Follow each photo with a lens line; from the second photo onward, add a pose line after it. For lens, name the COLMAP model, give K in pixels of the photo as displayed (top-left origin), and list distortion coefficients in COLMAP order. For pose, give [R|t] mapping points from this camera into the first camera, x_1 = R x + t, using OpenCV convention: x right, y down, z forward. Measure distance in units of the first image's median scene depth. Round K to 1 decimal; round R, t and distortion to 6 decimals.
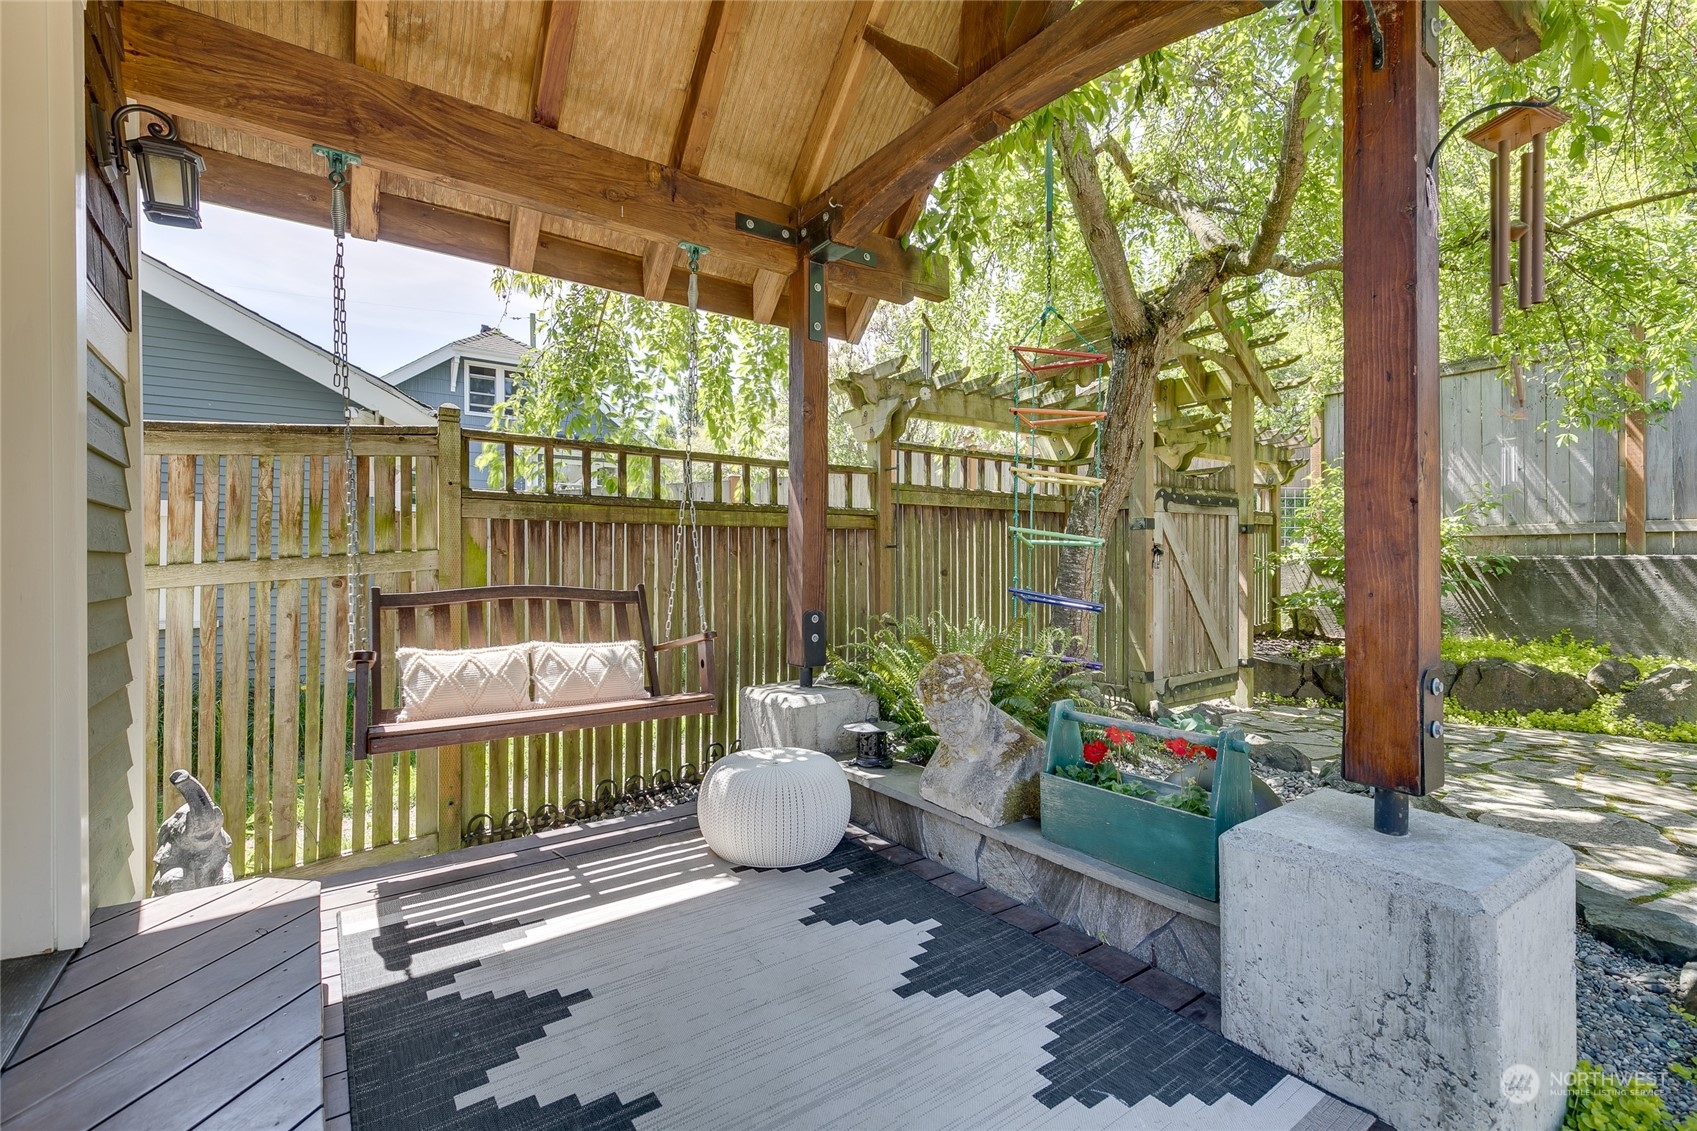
lens RADIAL K [[760.1, 0, 852.4], [0, 760.1, 562.2], [0, 0, 1]] dist [0.003525, -0.000525]
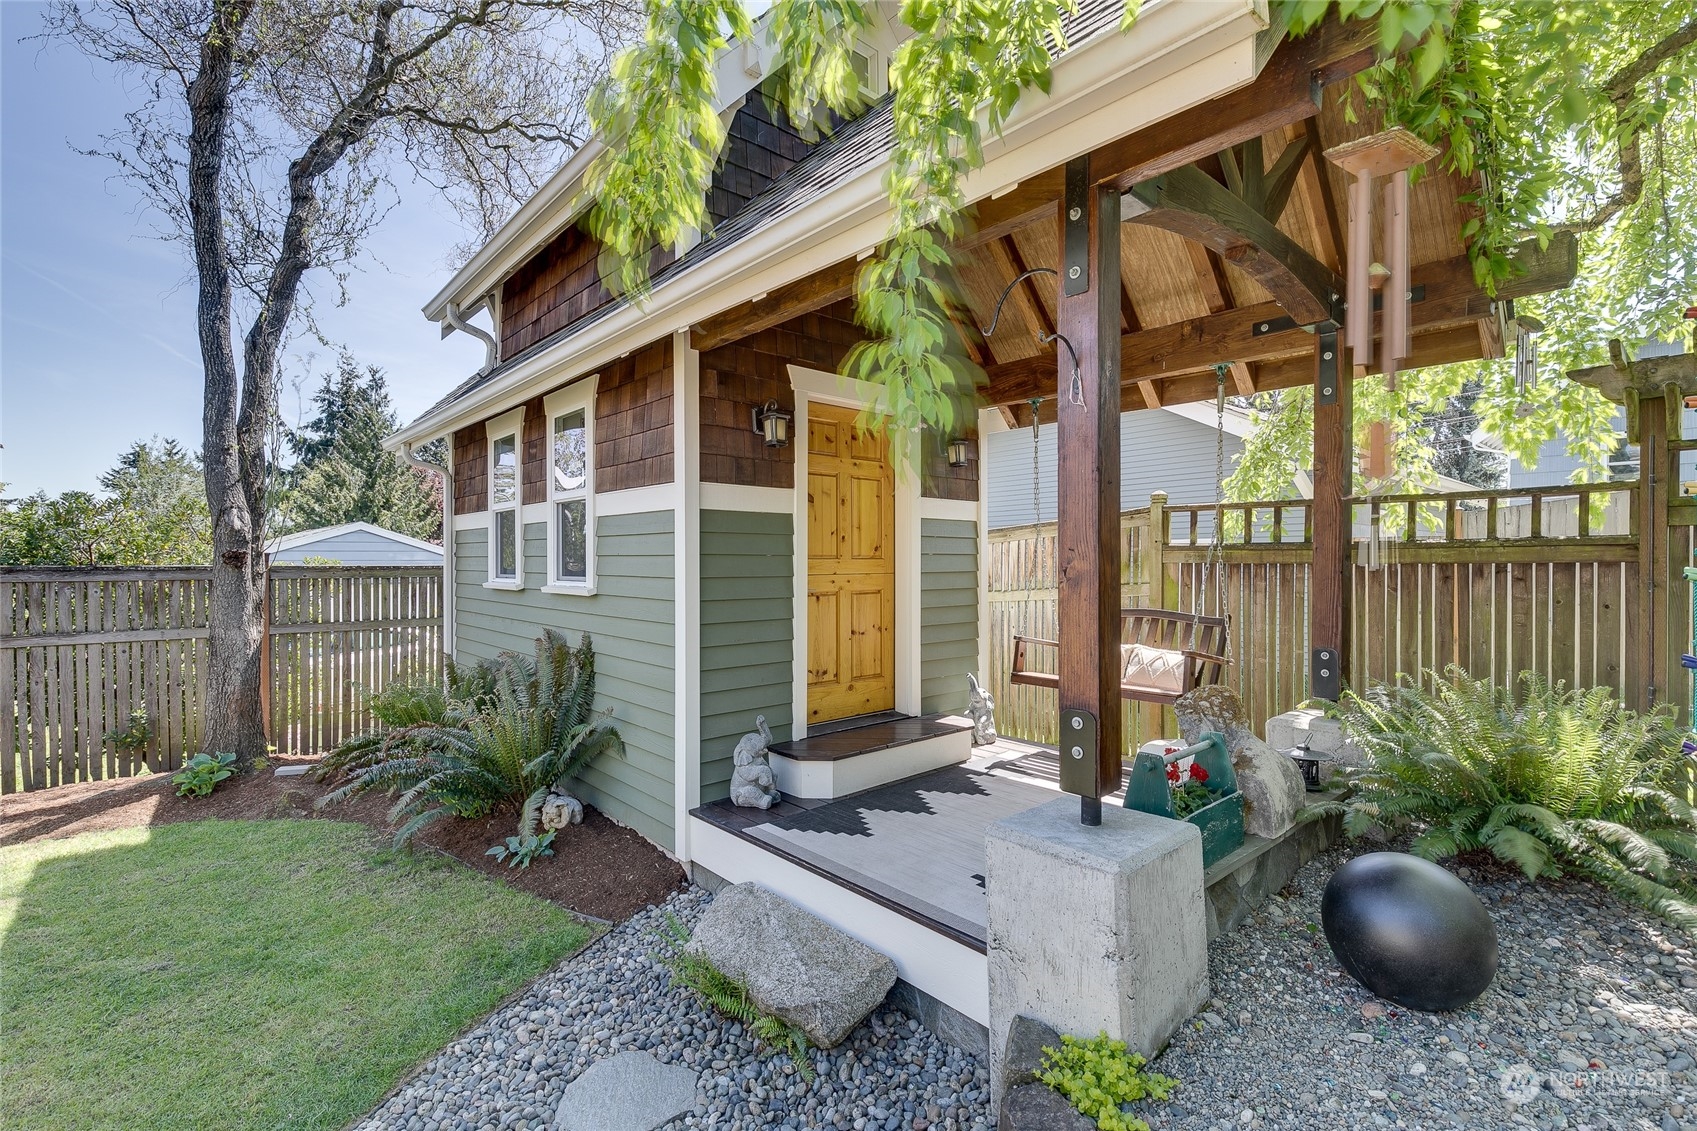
lens RADIAL K [[760.1, 0, 842.7], [0, 760.1, 566.2], [0, 0, 1]] dist [0.003525, -0.000525]
pose [[0.098808, 0.007180, -0.995081, 0.957415], [0.003922, 0.999963, 0.007605, -0.064968], [0.995099, -0.004655, 0.098776, 0.184523]]
